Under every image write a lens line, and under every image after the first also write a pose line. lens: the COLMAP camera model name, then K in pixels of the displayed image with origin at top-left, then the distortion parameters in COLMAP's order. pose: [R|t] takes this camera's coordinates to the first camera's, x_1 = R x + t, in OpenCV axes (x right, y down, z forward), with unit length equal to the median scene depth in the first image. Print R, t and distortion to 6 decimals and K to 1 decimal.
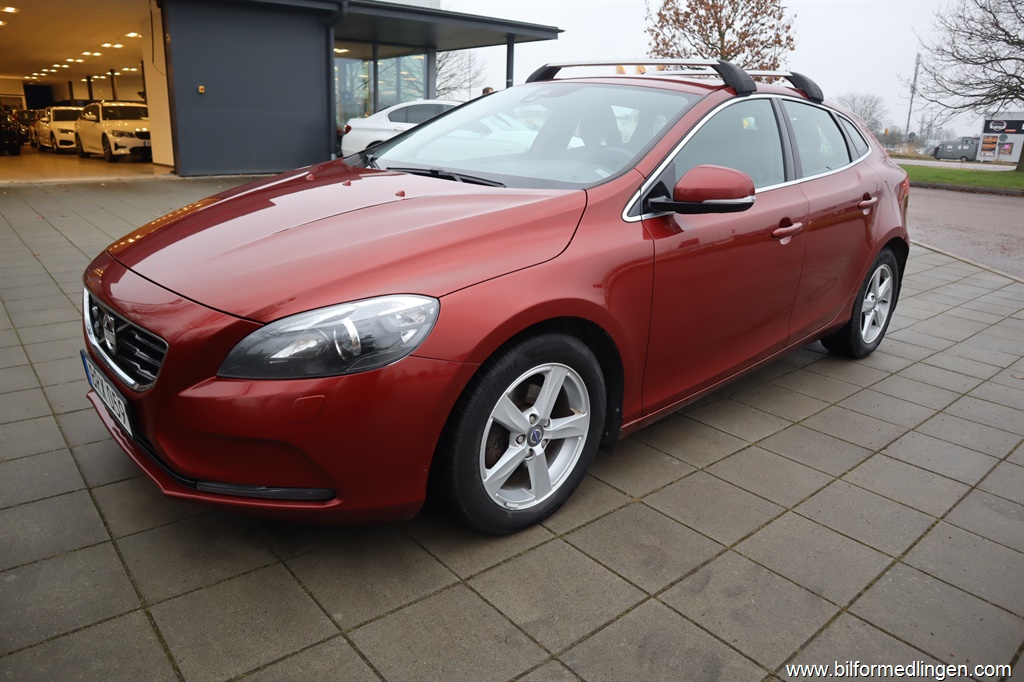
lens RADIAL K [[707.6, 0, 515.6], [0, 707.6, 333.8], [0, 0, 1]] dist [-0.126585, 0.076275]
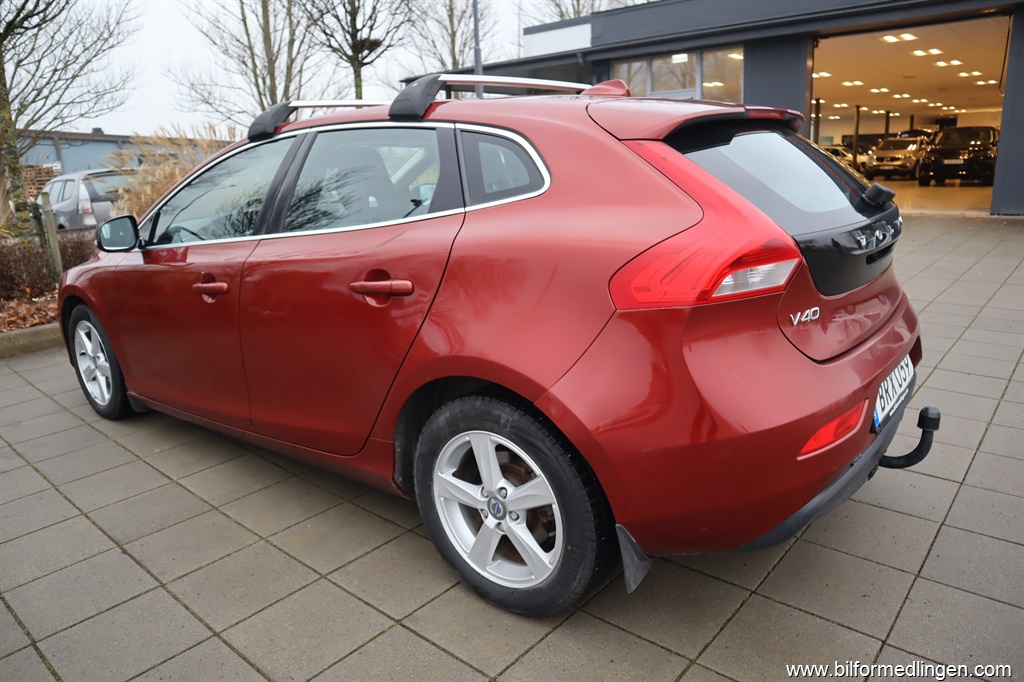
lens RADIAL K [[707.6, 0, 515.6], [0, 707.6, 333.8], [0, 0, 1]] dist [-0.126585, 0.076275]
pose [[0.151043, 0.198517, -0.968389, 1.693750], [-0.238387, 0.958031, 0.159211, -0.418161], [0.959353, 0.206804, 0.192027, 1.542289]]
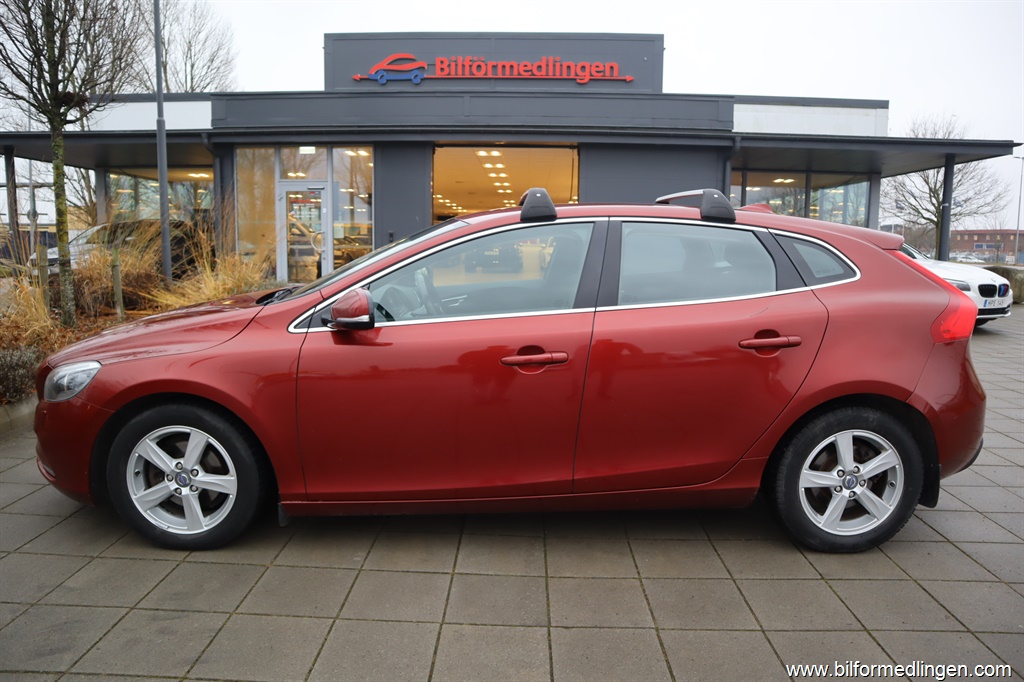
lens RADIAL K [[707.6, 0, 515.6], [0, 707.6, 333.8], [0, 0, 1]] dist [-0.126585, 0.076275]
pose [[0.749756, 0.062794, -0.658728, 1.261150], [-0.178146, 0.977888, -0.109545, -0.092776], [0.637283, 0.199482, 0.744364, 0.335354]]
